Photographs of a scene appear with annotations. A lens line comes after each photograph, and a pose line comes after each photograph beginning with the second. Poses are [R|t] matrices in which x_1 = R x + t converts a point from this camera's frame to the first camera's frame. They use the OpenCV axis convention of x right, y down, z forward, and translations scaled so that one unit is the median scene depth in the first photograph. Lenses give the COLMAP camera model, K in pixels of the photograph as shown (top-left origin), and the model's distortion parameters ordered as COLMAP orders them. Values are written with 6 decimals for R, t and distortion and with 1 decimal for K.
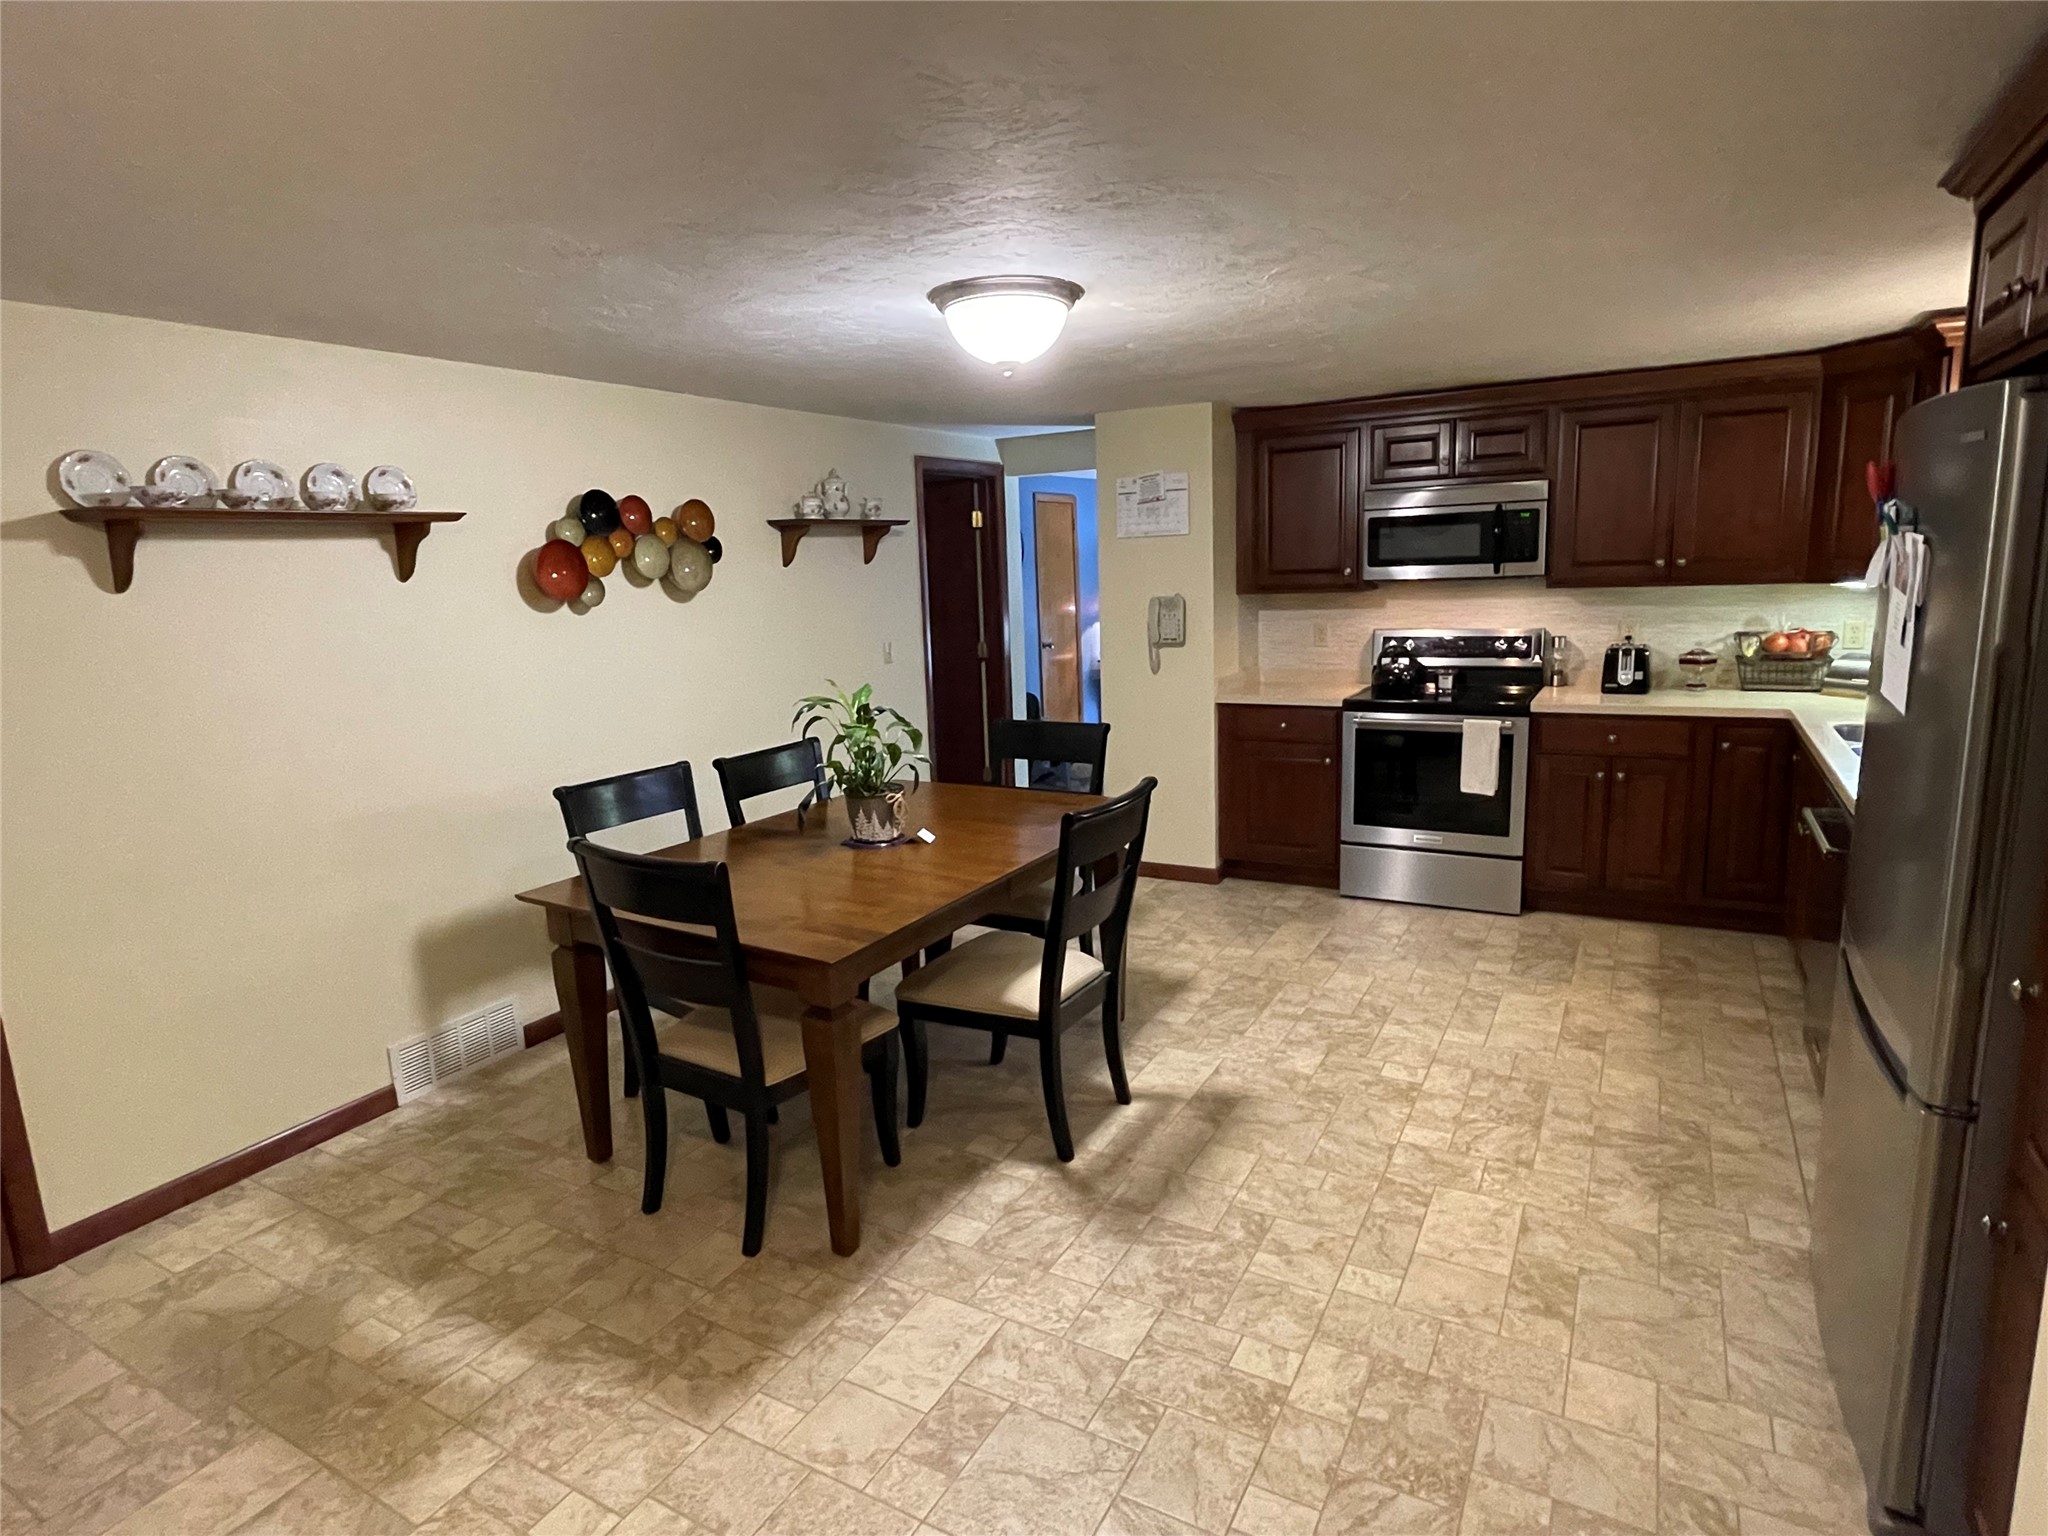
lens RADIAL K [[1081.3, 0, 985.4], [0, 1081.3, 766.8], [0, 0, 1]] dist [-0.002992, -0.000059]
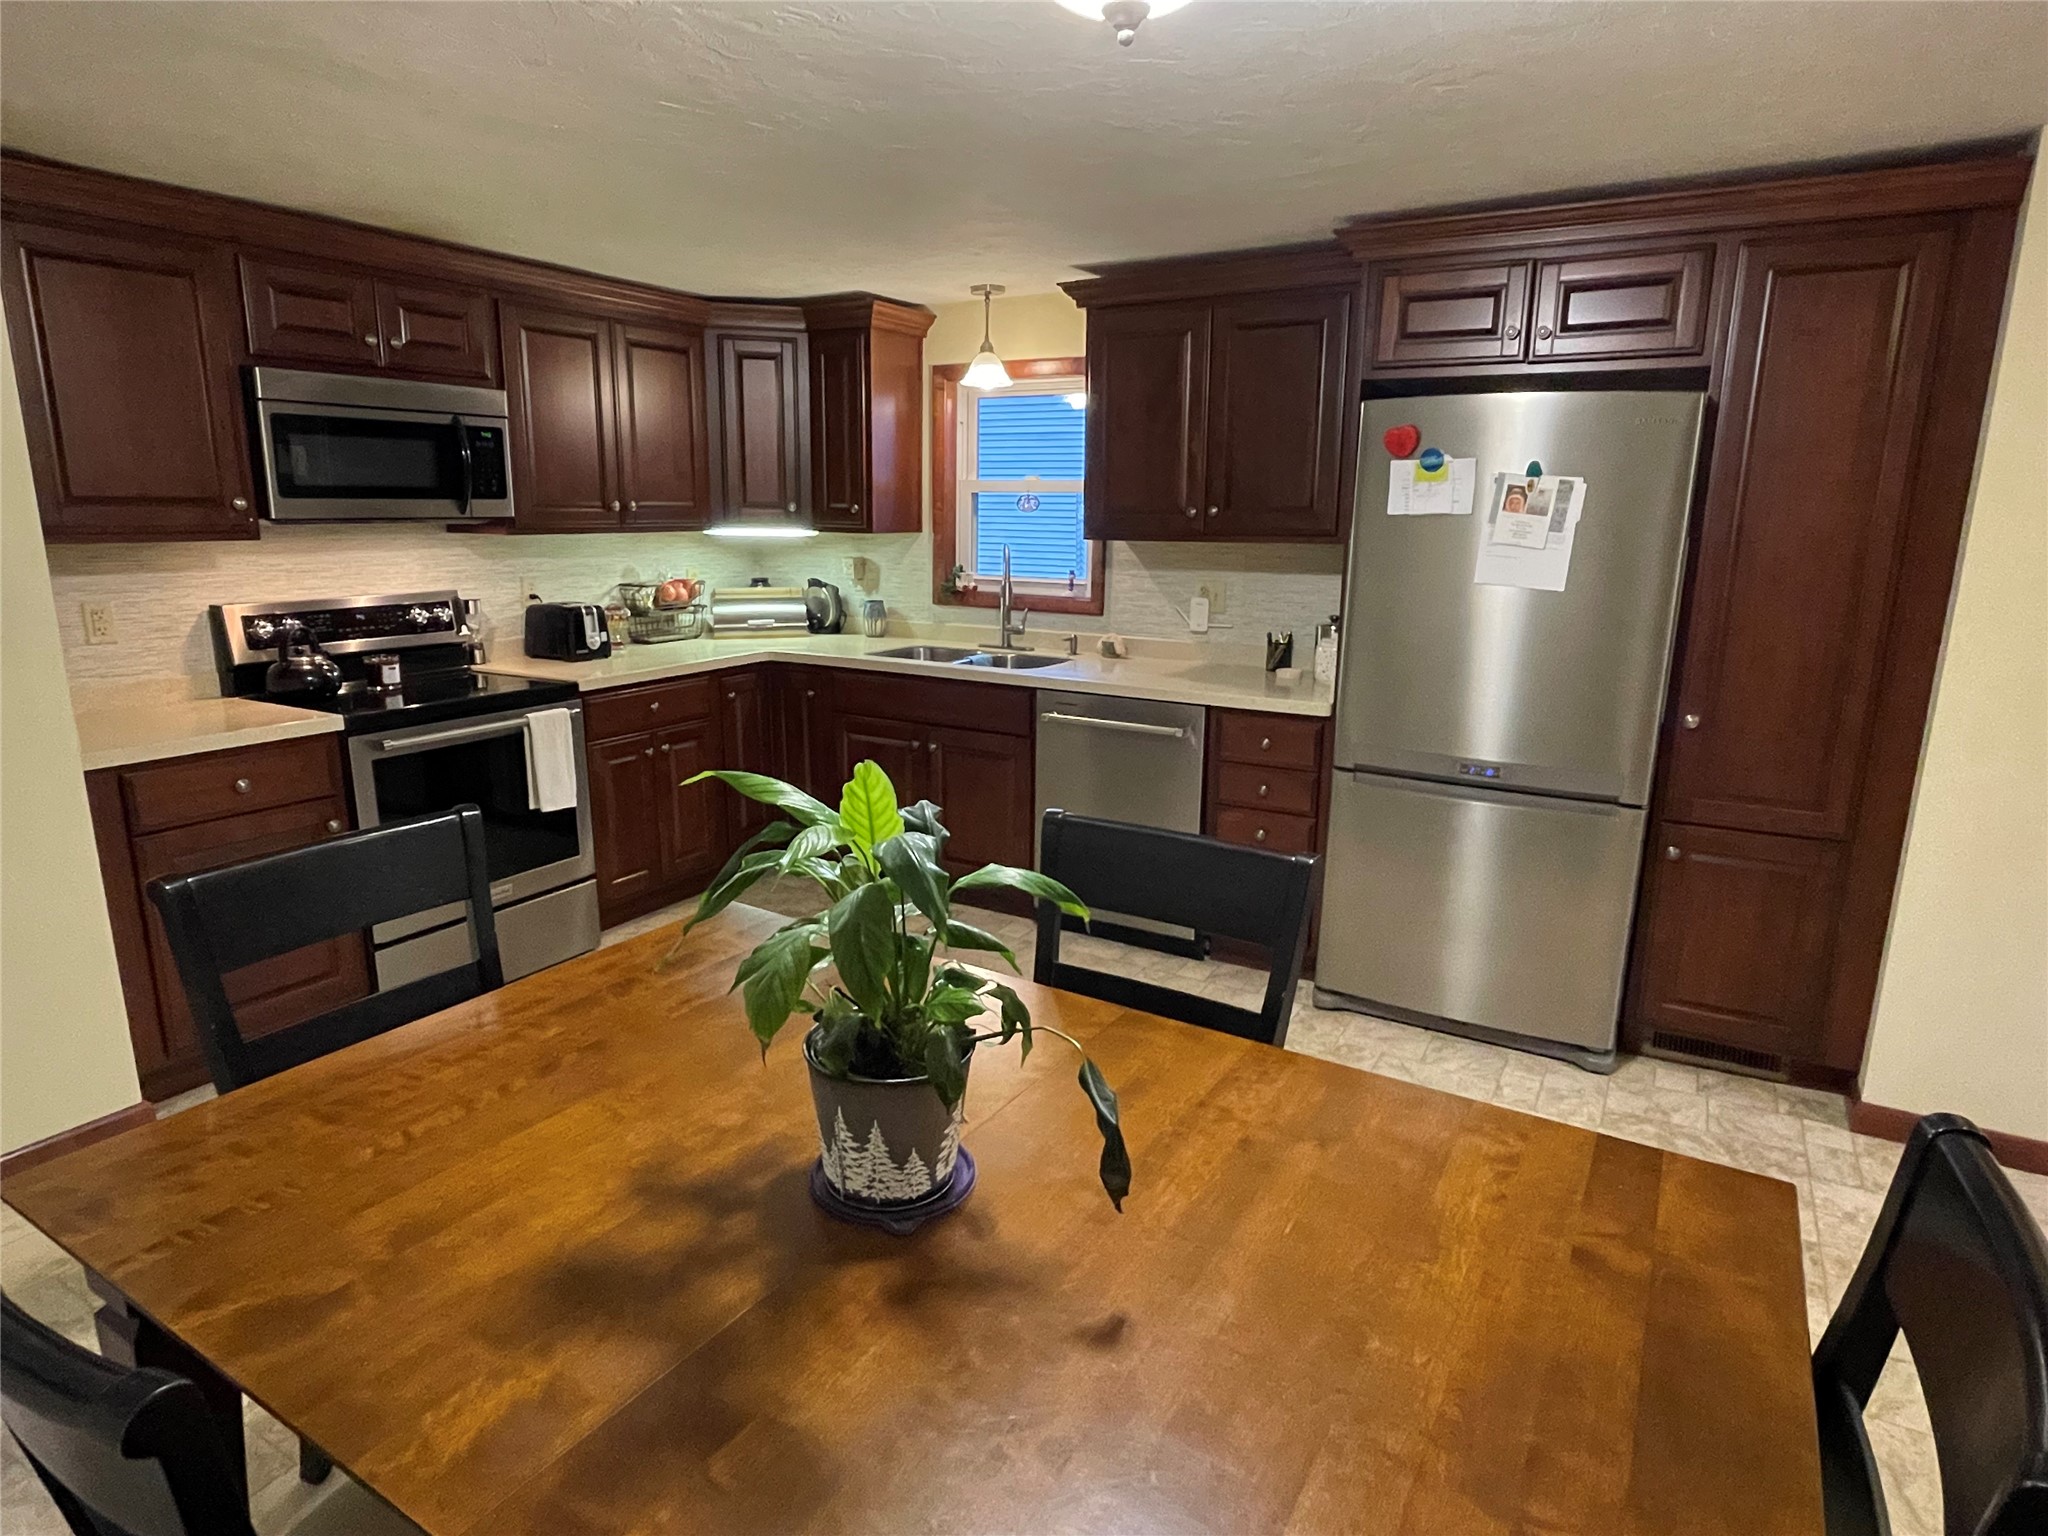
lens RADIAL K [[1159.9, 0, 1024.0], [0, 1159.9, 768.0], [0, 0, 1]] dist [-0.000448, 0.000117]
pose [[-0.003190, -0.184875, 0.982757, -0.328090], [0.174725, 0.967541, 0.182580, -0.092774], [-0.984612, 0.172295, 0.029216, 0.652915]]
